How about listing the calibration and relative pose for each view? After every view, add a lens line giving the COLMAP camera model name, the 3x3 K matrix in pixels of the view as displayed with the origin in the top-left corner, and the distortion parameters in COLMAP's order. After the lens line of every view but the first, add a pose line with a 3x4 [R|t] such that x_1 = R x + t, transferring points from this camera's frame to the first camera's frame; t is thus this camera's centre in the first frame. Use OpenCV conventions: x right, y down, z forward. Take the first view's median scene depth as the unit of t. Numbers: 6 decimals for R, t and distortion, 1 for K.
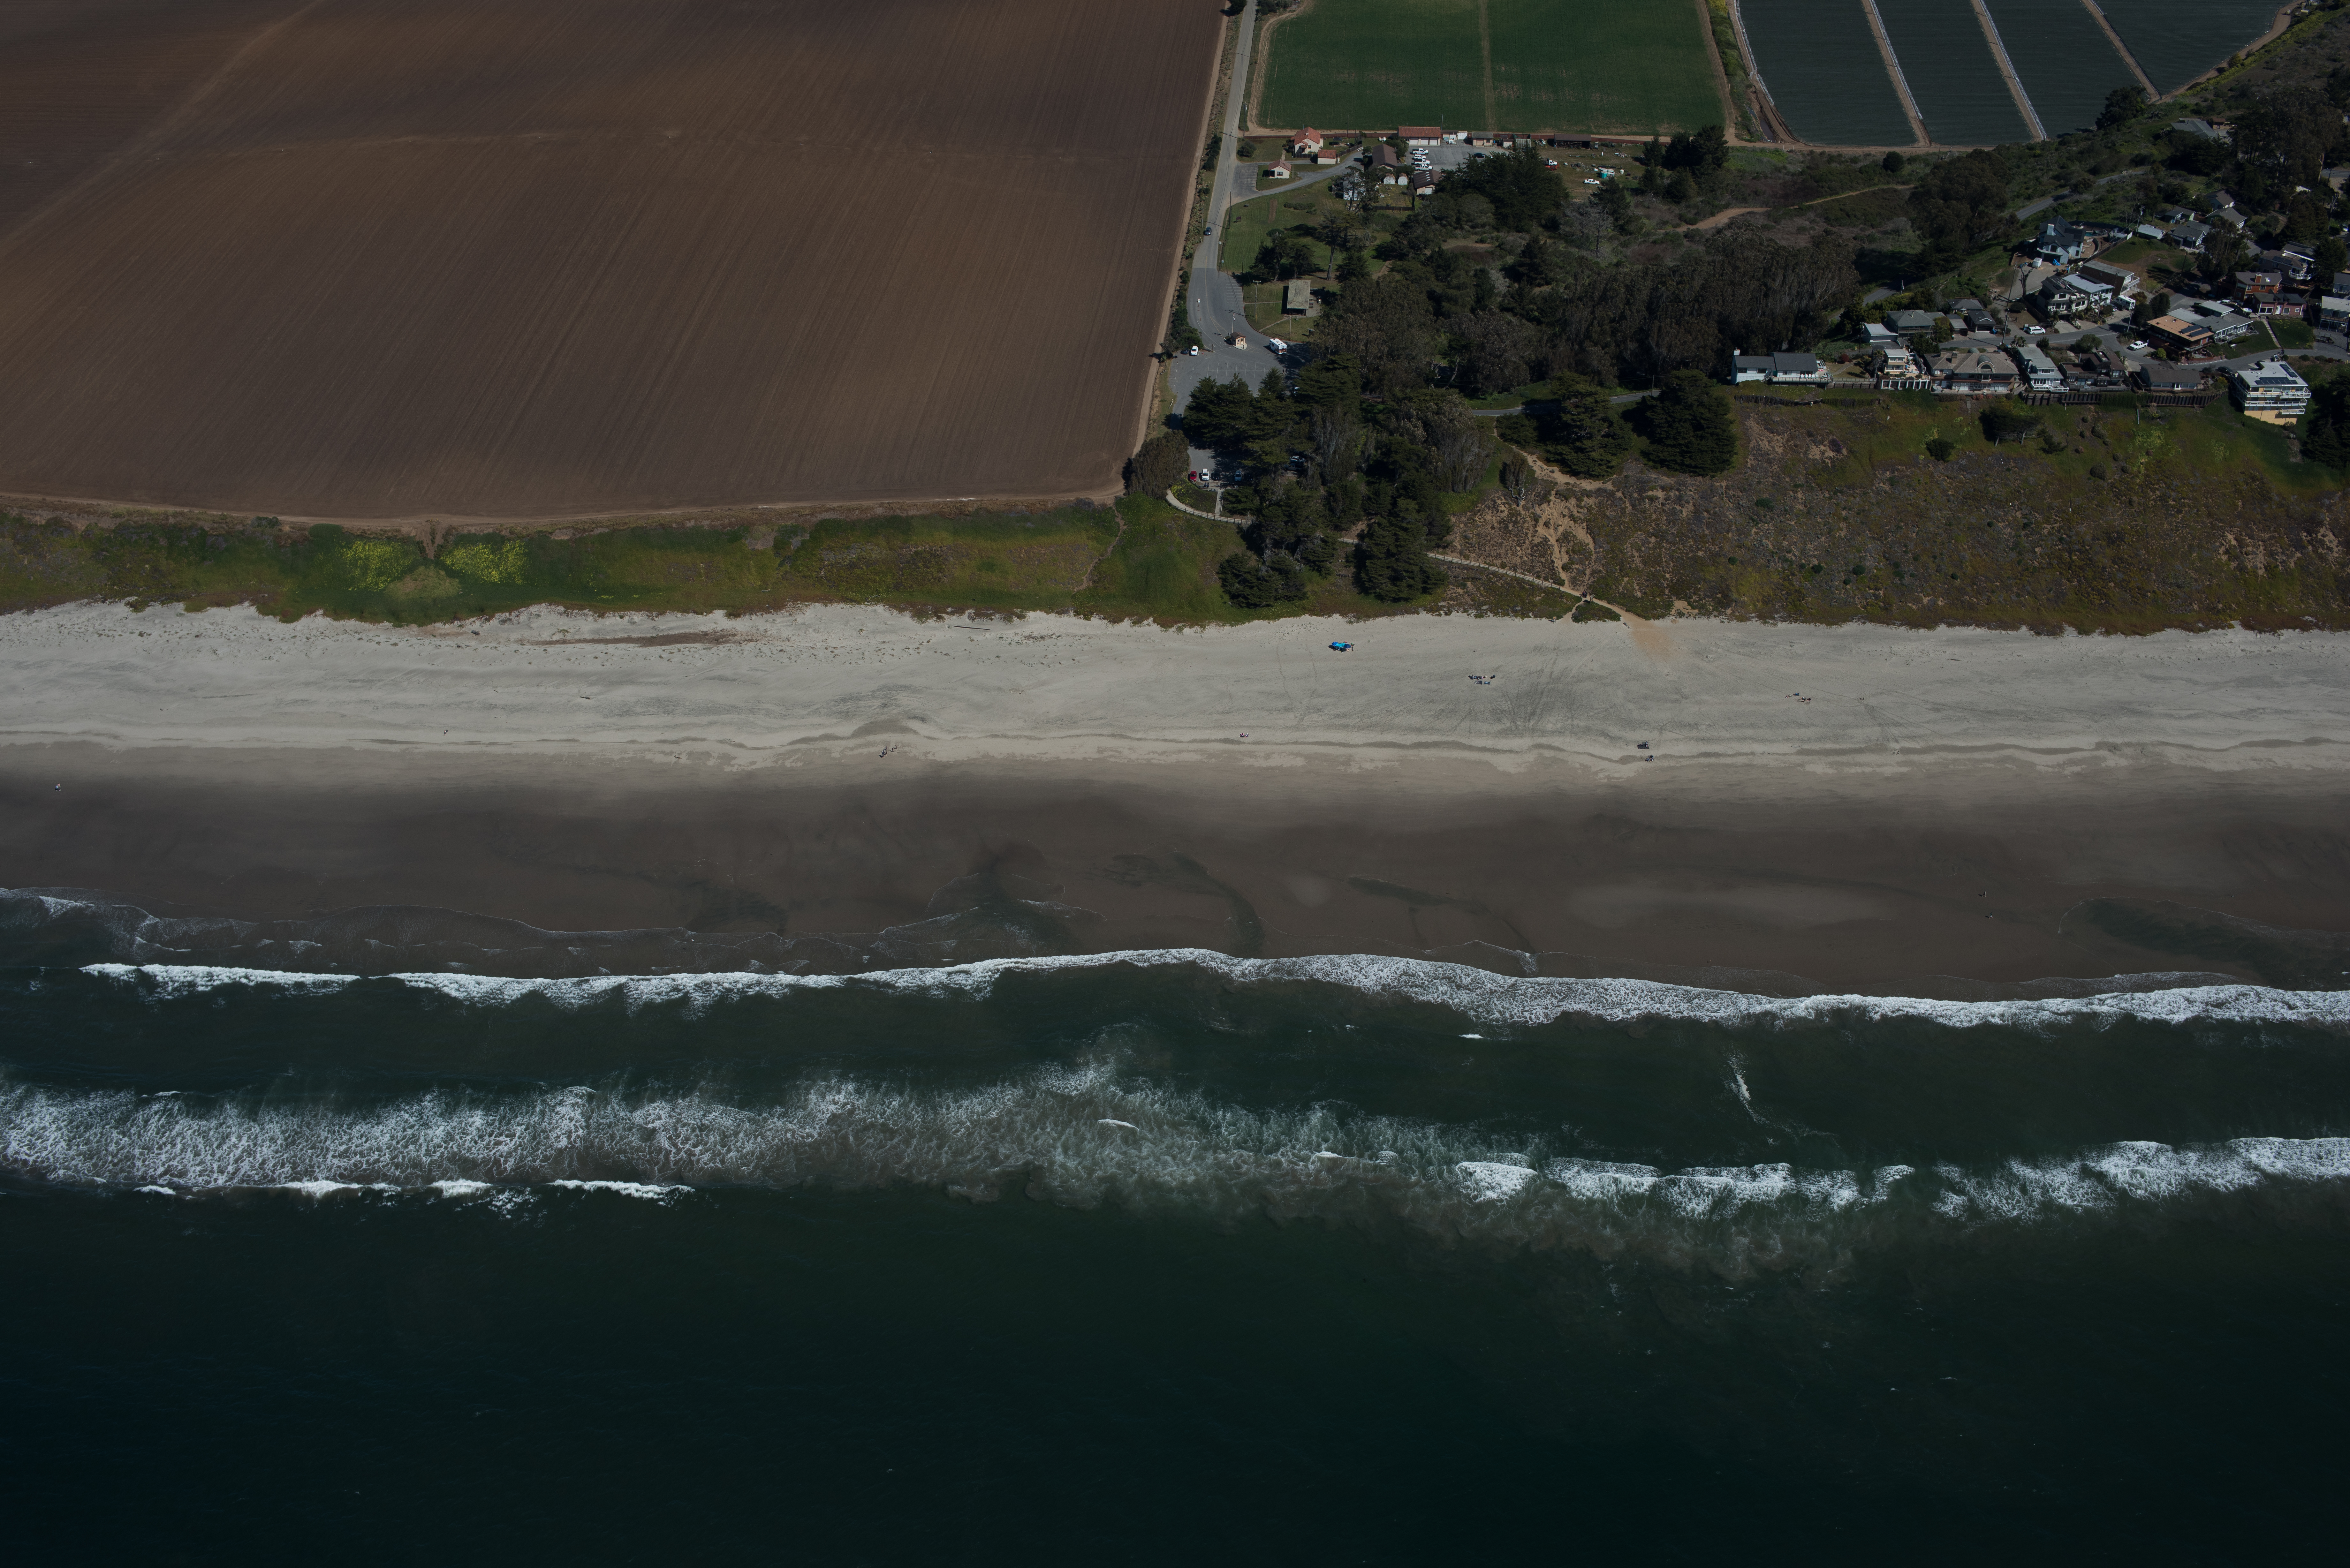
lens RADIAL K [[2686.7, 0, 1175.0], [0, 2686.7, 784.0], [0, 0, 1]] dist [-0.121264, 0.137987]
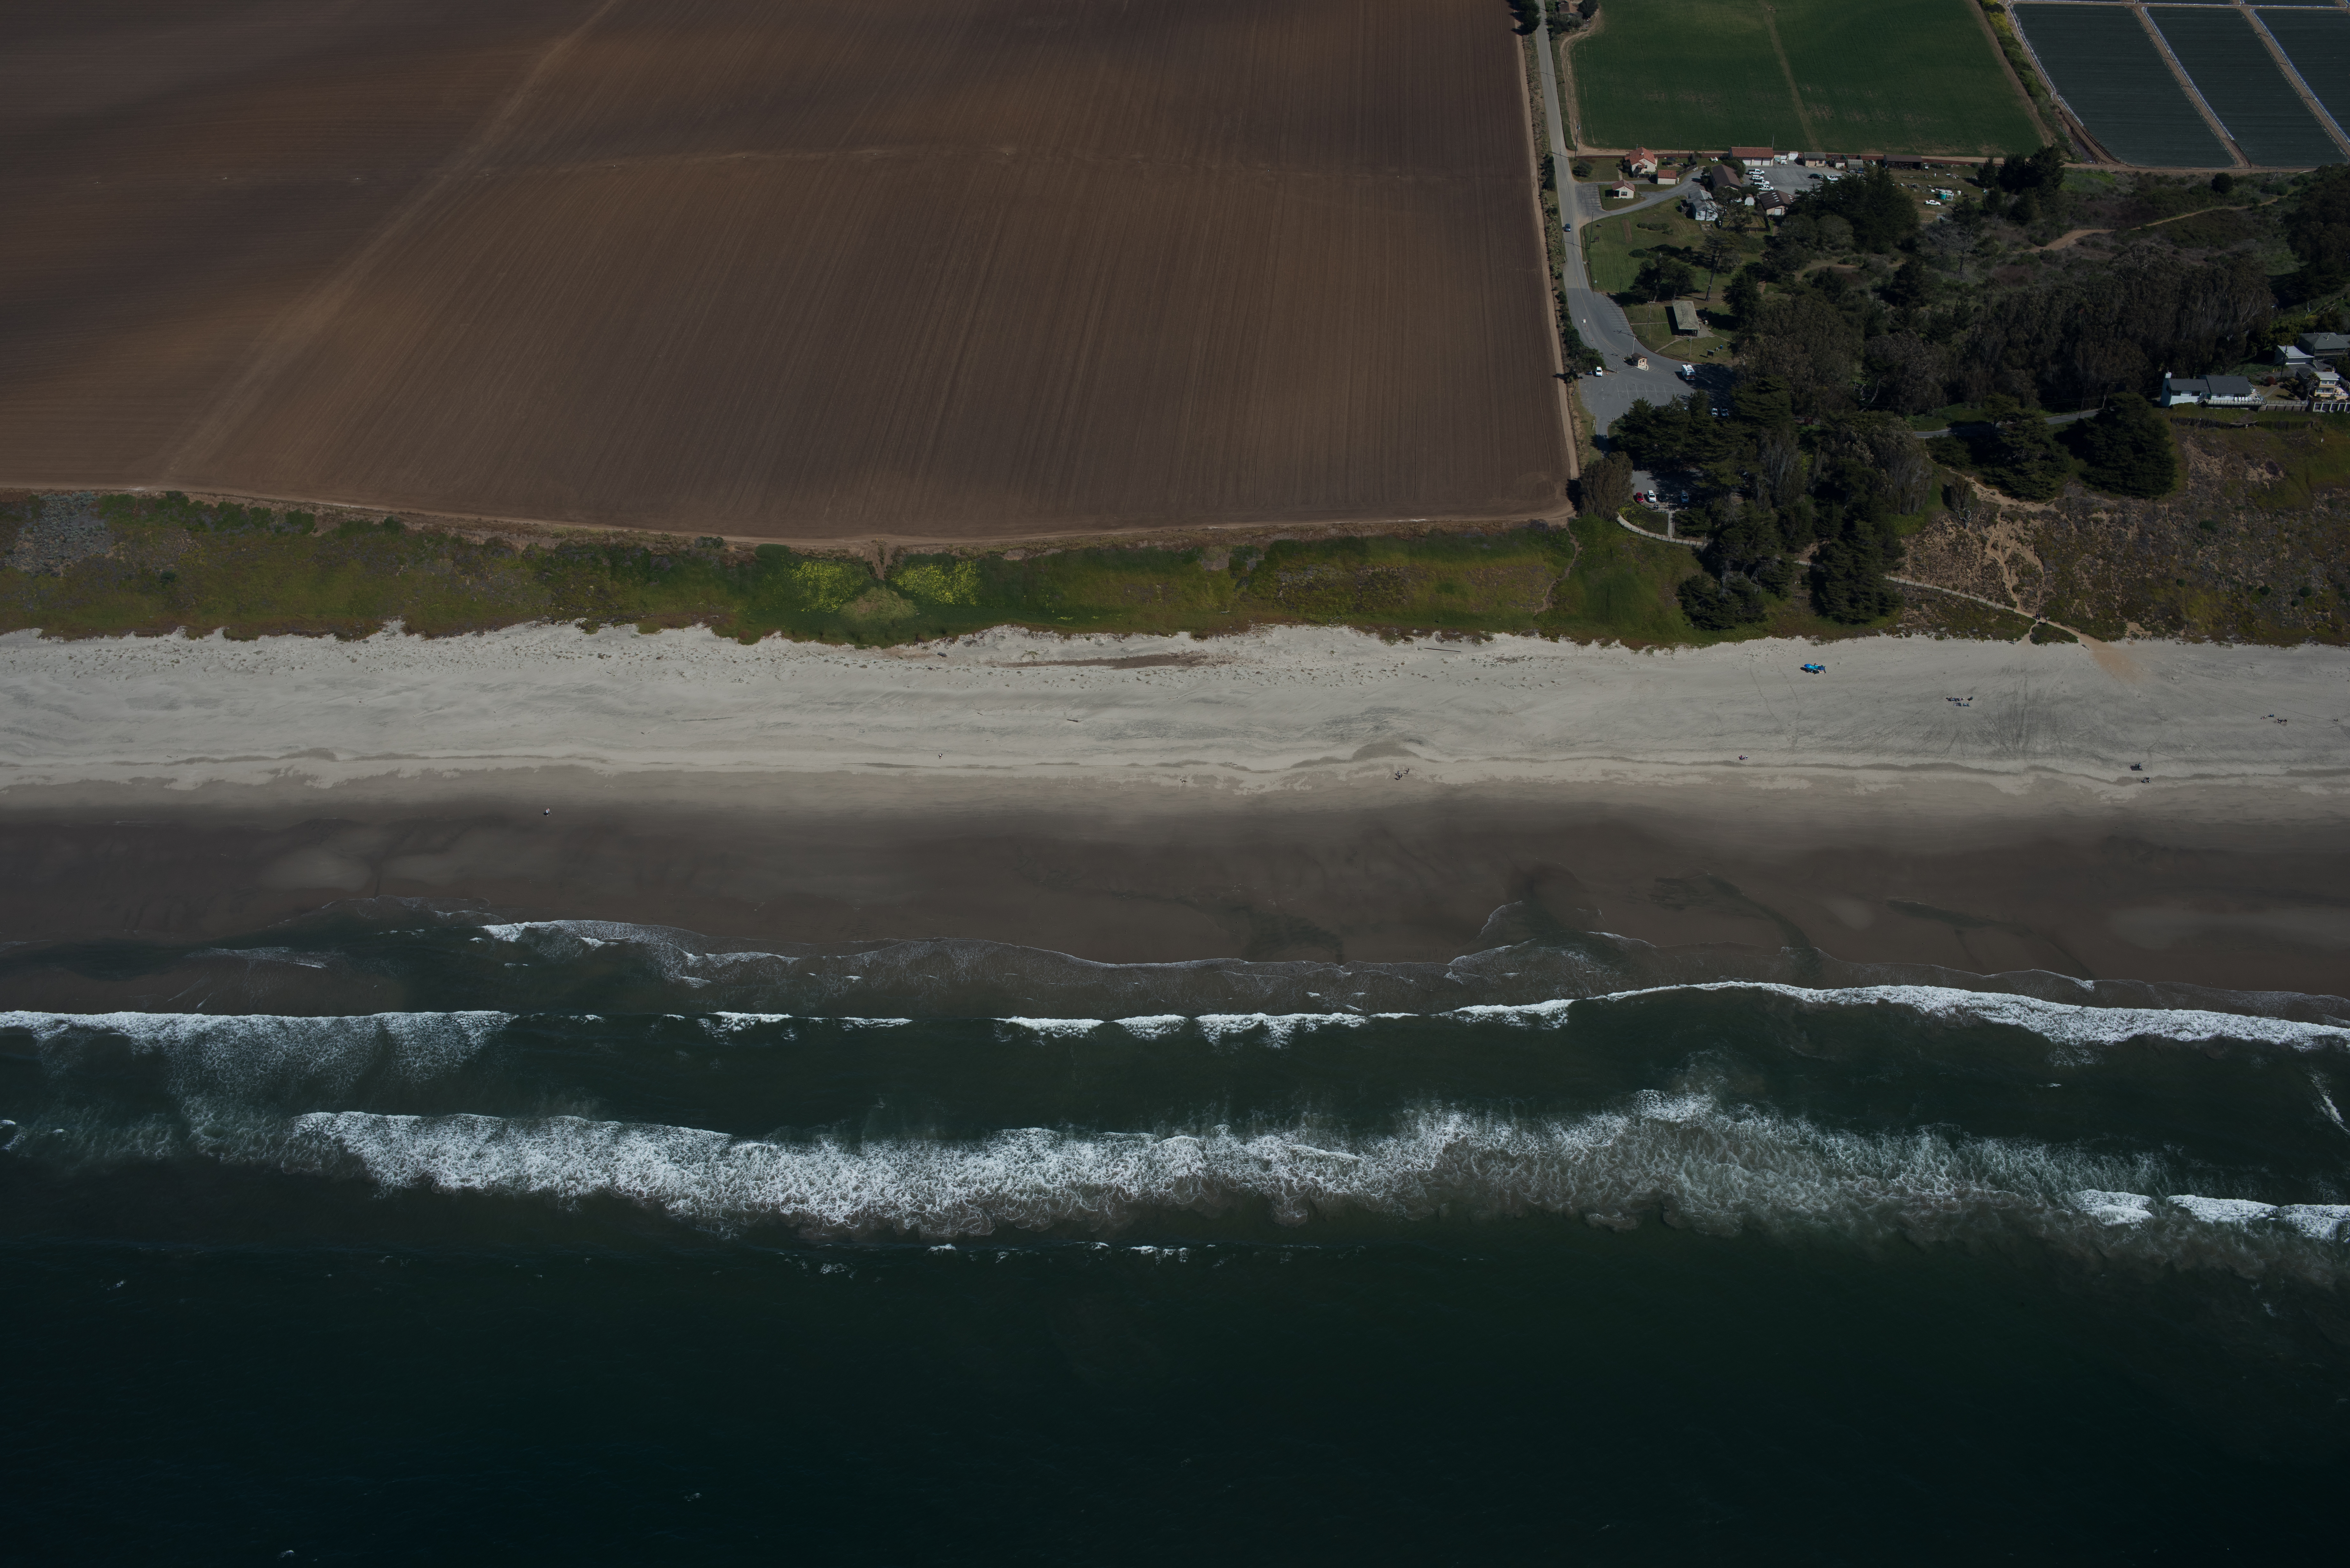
lens RADIAL K [[2686.7, 0, 1175.0], [0, 2686.7, 784.0], [0, 0, 1]] dist [-0.121264, 0.137987]
pose [[0.999993, -0.001992, 0.003013, -0.171905], [0.002008, 0.999984, -0.005366, -0.003162], [-0.003002, 0.005372, 0.999981, 0.005117]]
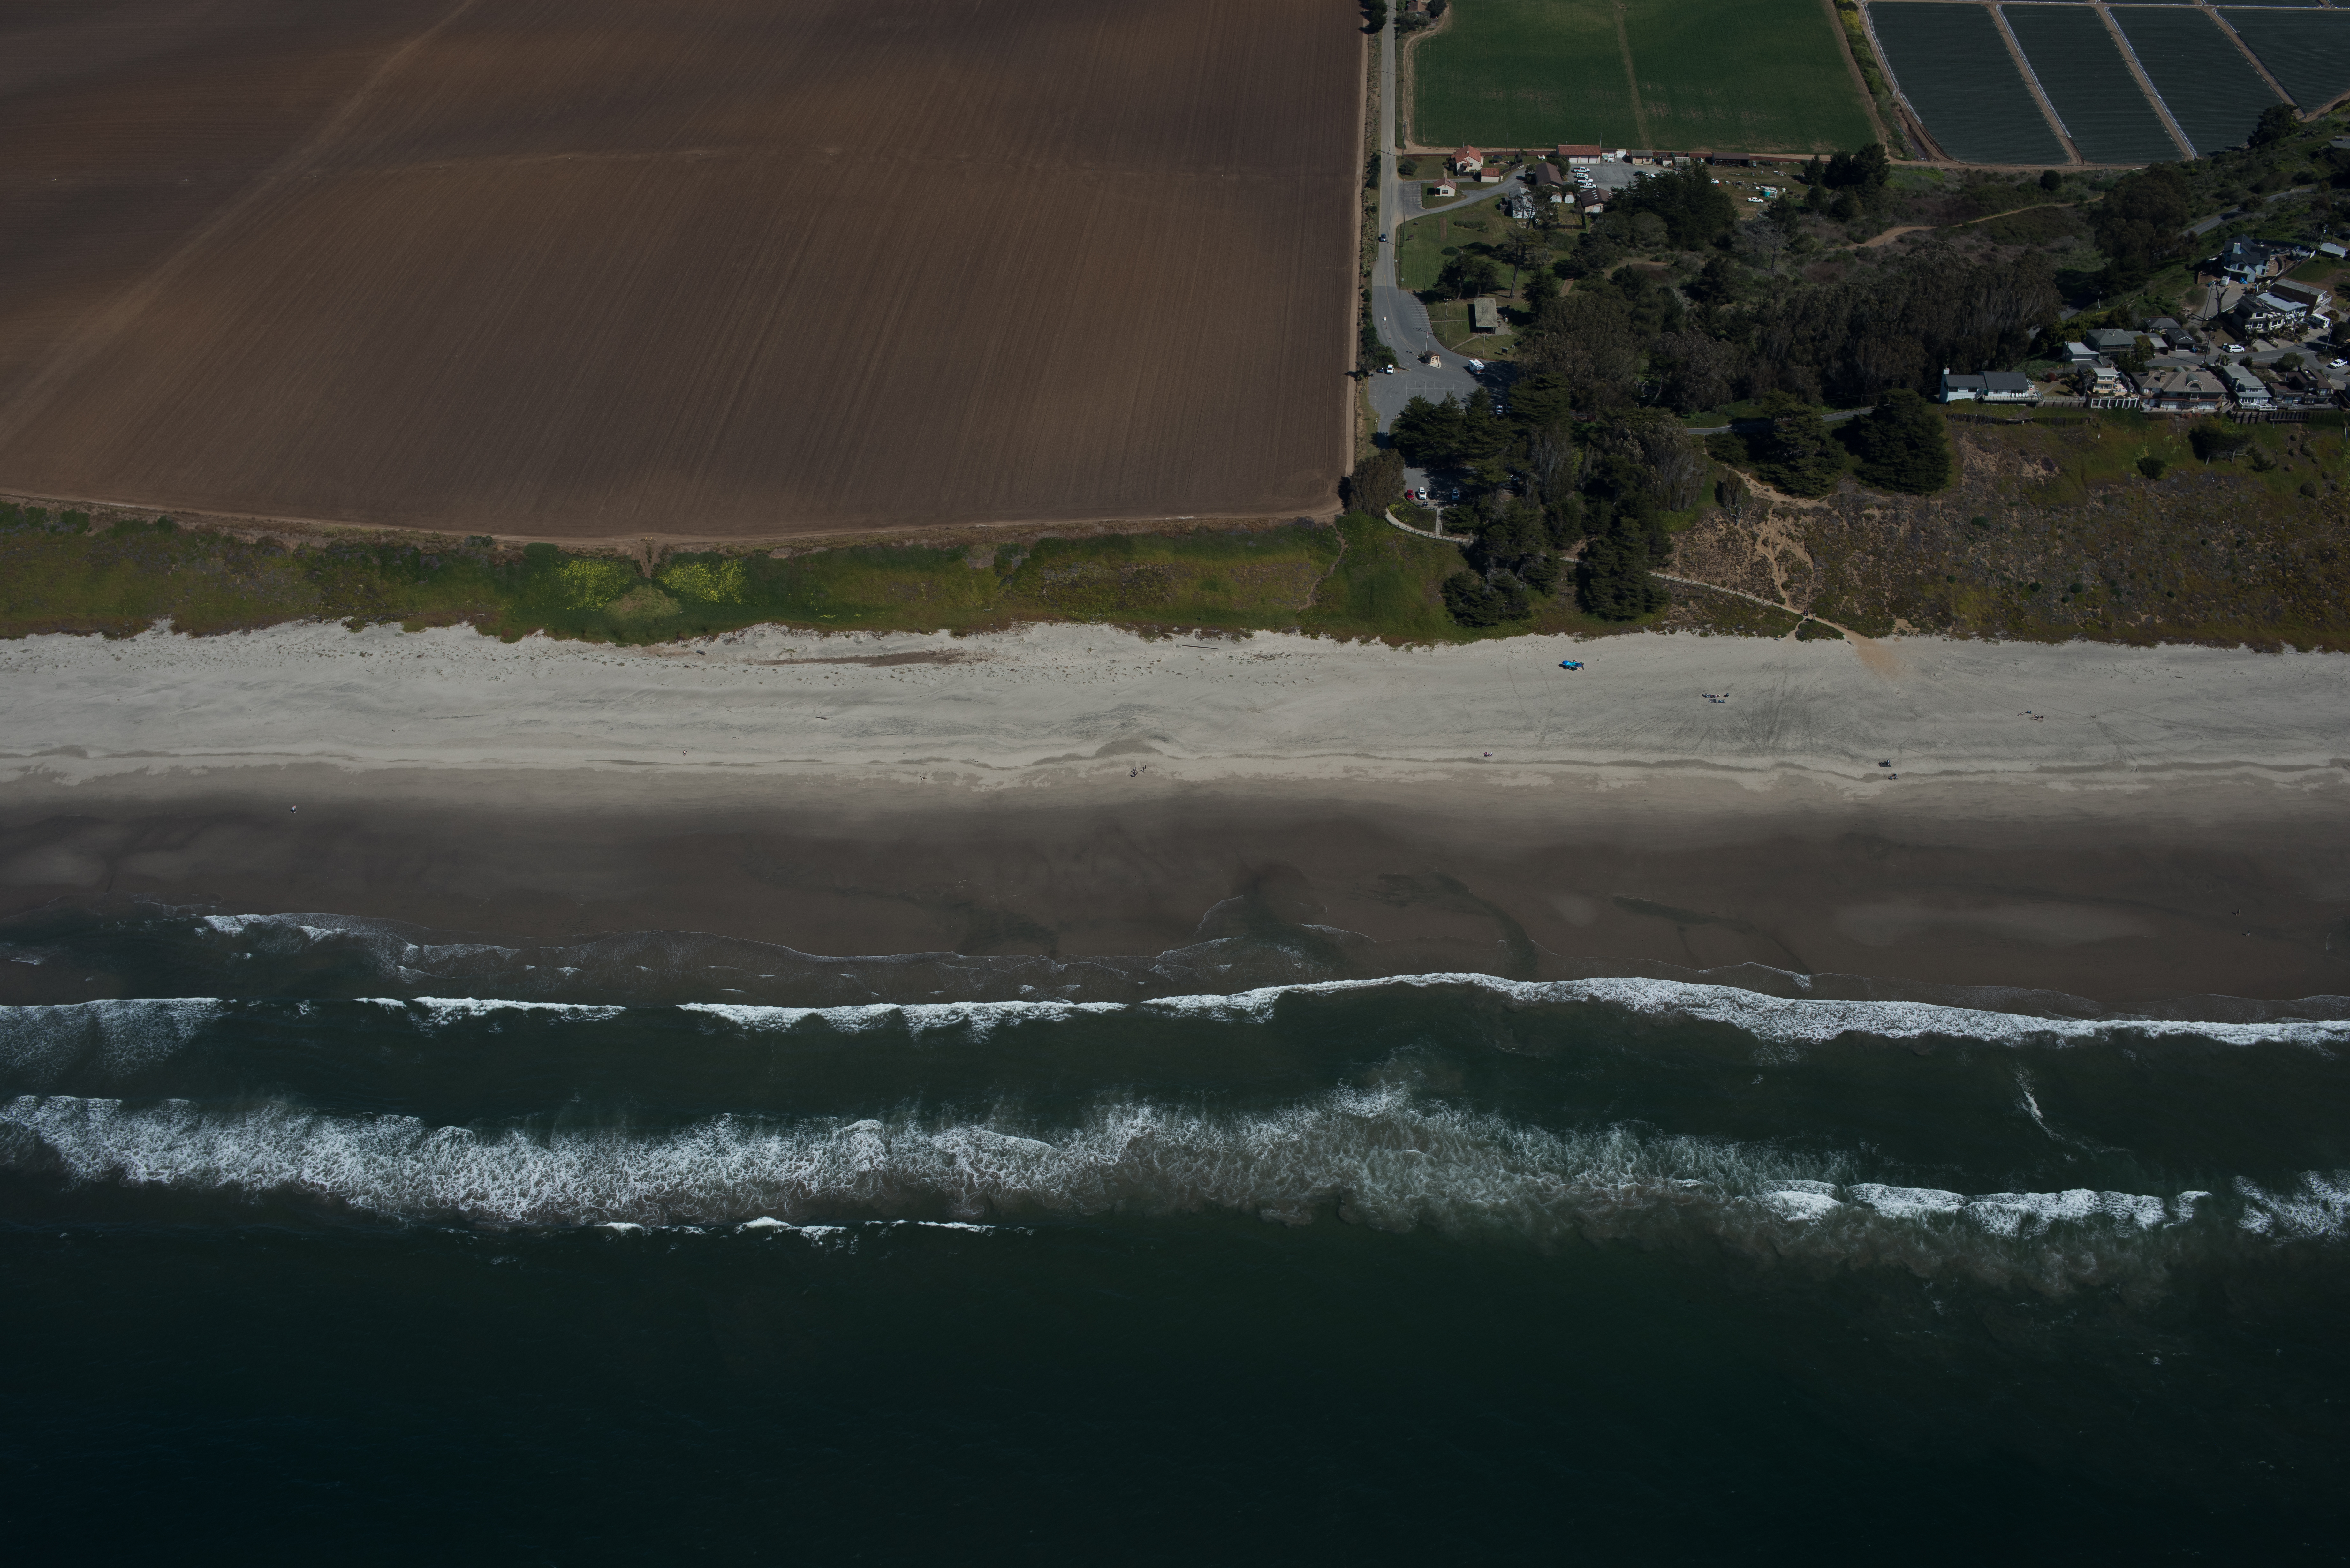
lens RADIAL K [[2686.7, 0, 1175.0], [0, 2686.7, 784.0], [0, 0, 1]] dist [-0.121264, 0.137987]
pose [[0.999990, -0.002309, 0.003735, -0.085972], [0.002330, 0.999980, -0.005803, -0.001496], [-0.003722, 0.005812, 0.999976, 0.002595]]
